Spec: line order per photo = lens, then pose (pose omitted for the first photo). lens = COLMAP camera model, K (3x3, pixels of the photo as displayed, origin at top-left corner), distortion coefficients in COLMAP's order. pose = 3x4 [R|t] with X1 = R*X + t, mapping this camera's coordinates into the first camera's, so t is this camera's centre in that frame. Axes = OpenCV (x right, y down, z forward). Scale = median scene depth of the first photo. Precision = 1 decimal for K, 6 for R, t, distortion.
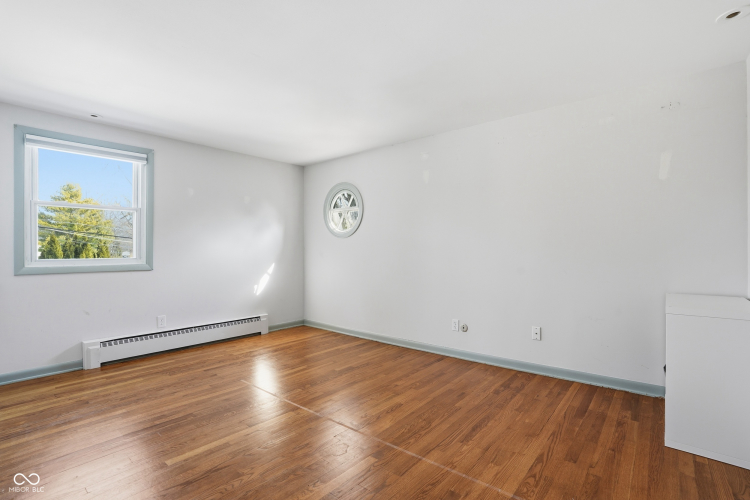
lens RADIAL K [[349.0, 0, 378.6], [0, 349.0, 252.3], [0, 0, 1]] dist [-0.053931, 0.012127]
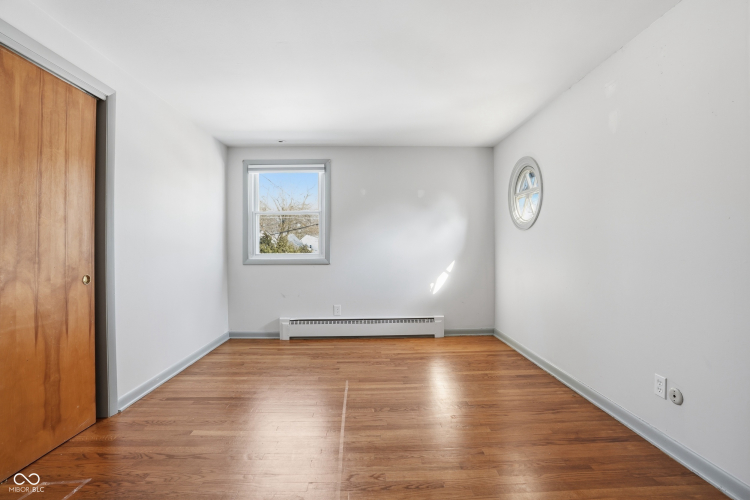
lens RADIAL K [[349.0, 0, 377.0], [0, 349.0, 248.8], [0, 0, 1]] dist [-0.053931, 0.012127]
pose [[0.669381, 0.002784, -0.742914, 0.316054], [0.000467, 0.999991, 0.004168, -0.004440], [0.742919, -0.003137, 0.669374, 0.334877]]
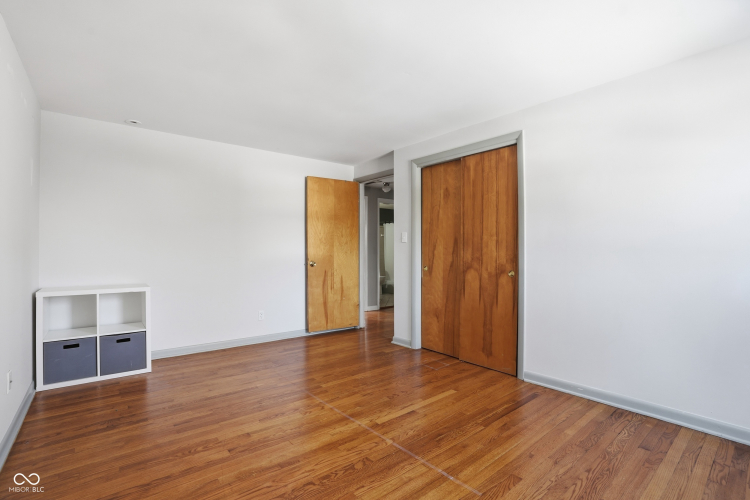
lens RADIAL K [[349.0, 0, 371.3], [0, 349.0, 250.7], [0, 0, 1]] dist [-0.053931, 0.012127]
pose [[-0.979731, 0.003633, 0.200286, -0.278077], [0.001890, 0.999959, -0.008896, 0.001002], [-0.200310, -0.008337, -0.979697, 1.266856]]
